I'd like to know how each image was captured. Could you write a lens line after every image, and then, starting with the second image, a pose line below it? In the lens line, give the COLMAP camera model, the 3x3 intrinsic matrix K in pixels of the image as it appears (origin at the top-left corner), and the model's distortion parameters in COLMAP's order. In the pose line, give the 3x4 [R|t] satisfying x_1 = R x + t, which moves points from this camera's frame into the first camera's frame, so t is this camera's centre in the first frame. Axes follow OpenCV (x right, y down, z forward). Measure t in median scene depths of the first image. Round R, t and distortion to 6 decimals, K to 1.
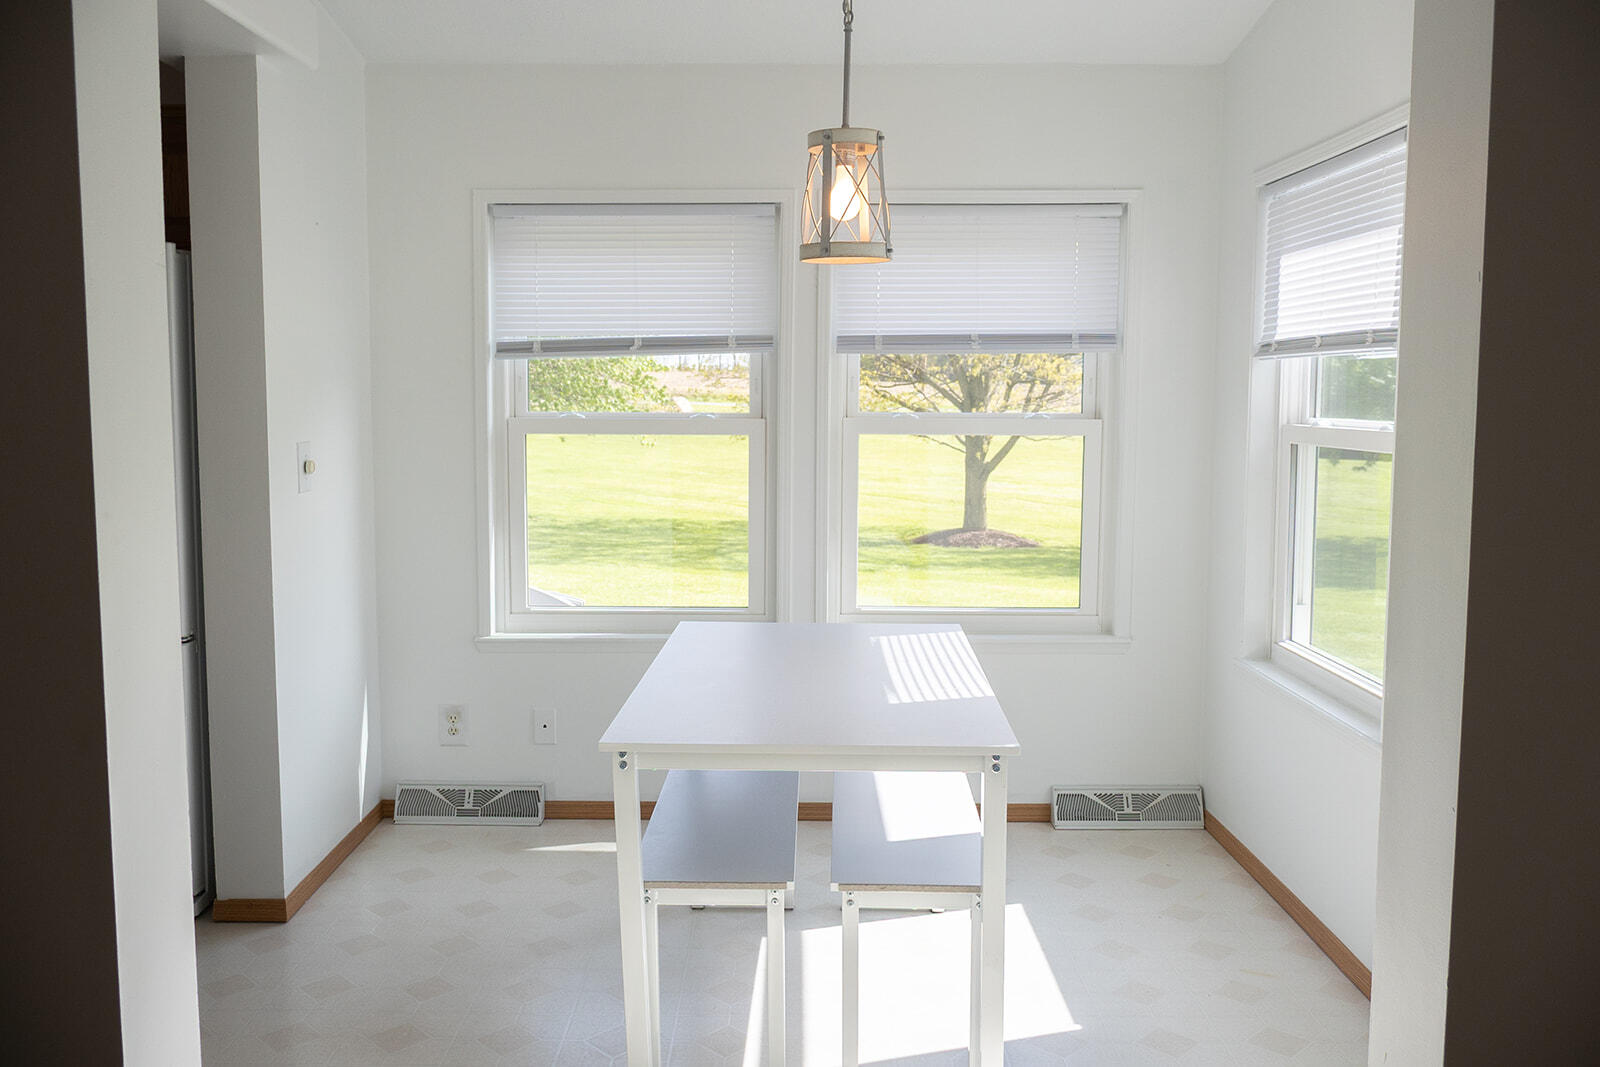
lens RADIAL K [[1357.6, 0, 800.0], [0, 1357.6, 533.5], [0, 0, 1]] dist [-0.003243, -0.005740]
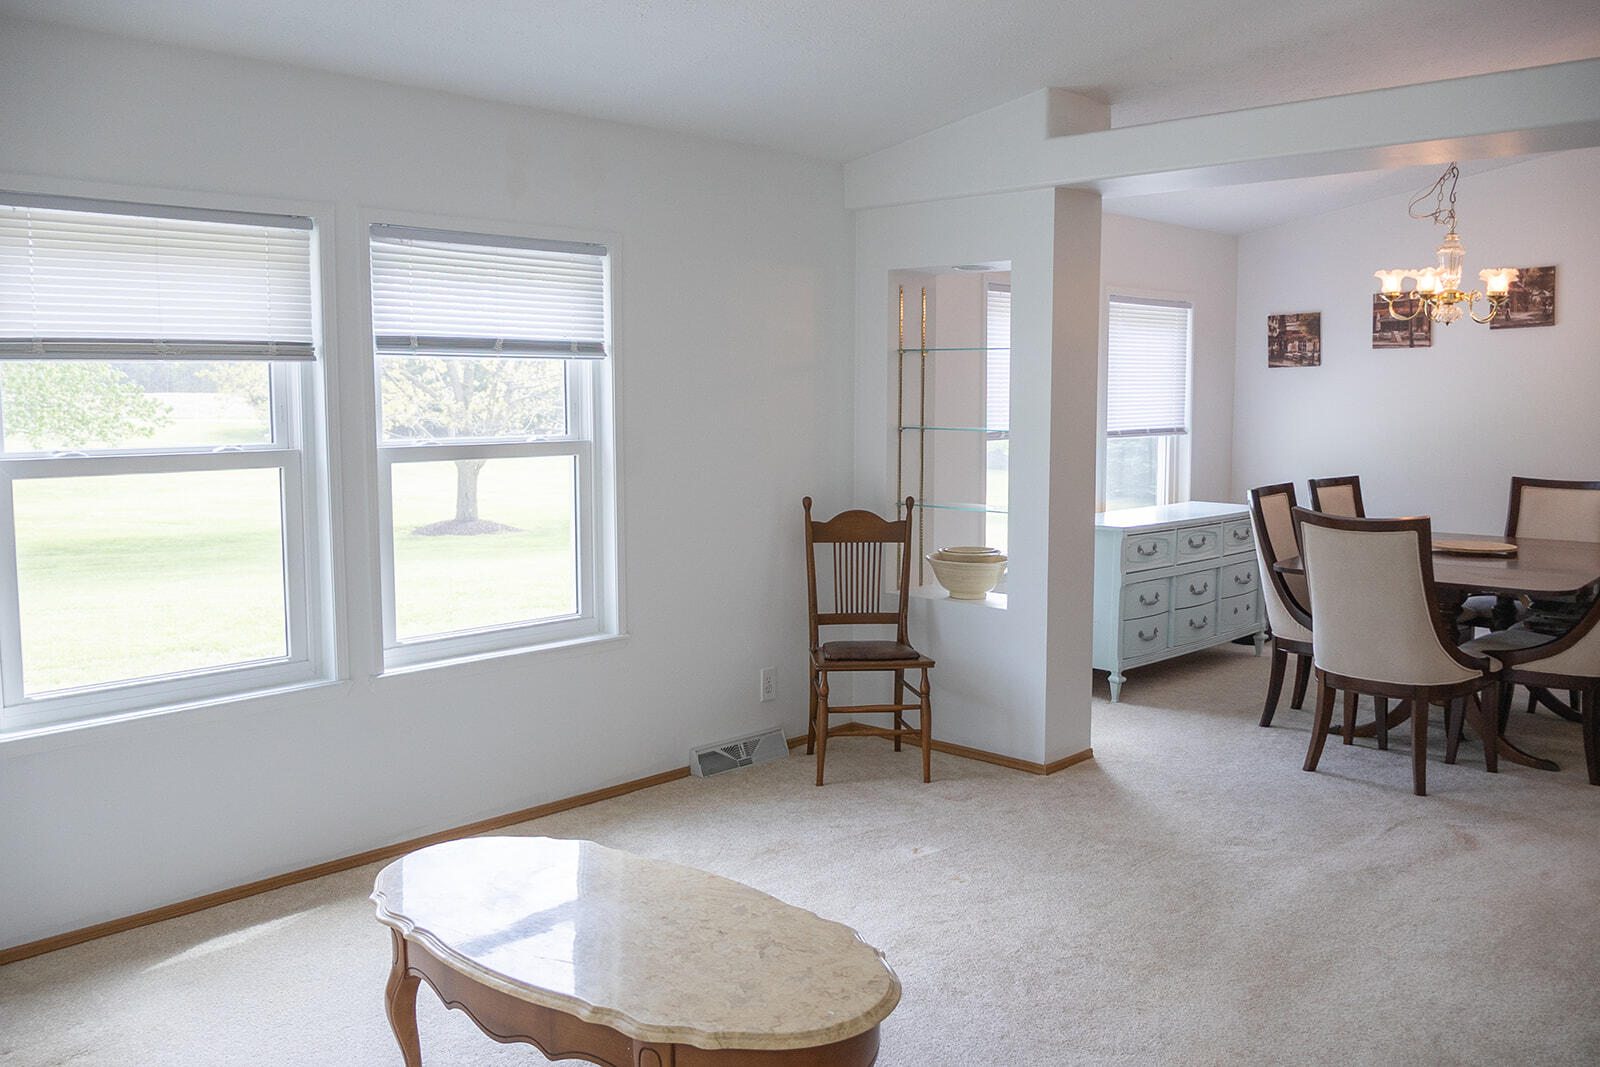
lens RADIAL K [[1357.6, 0, 800.0], [0, 1357.6, 533.5], [0, 0, 1]] dist [-0.003243, -0.005740]
pose [[0.670302, -0.077678, 0.738011, -0.561443], [0.085003, 0.995998, 0.027627, -0.012460], [-0.737204, 0.044215, 0.674223, 0.179988]]
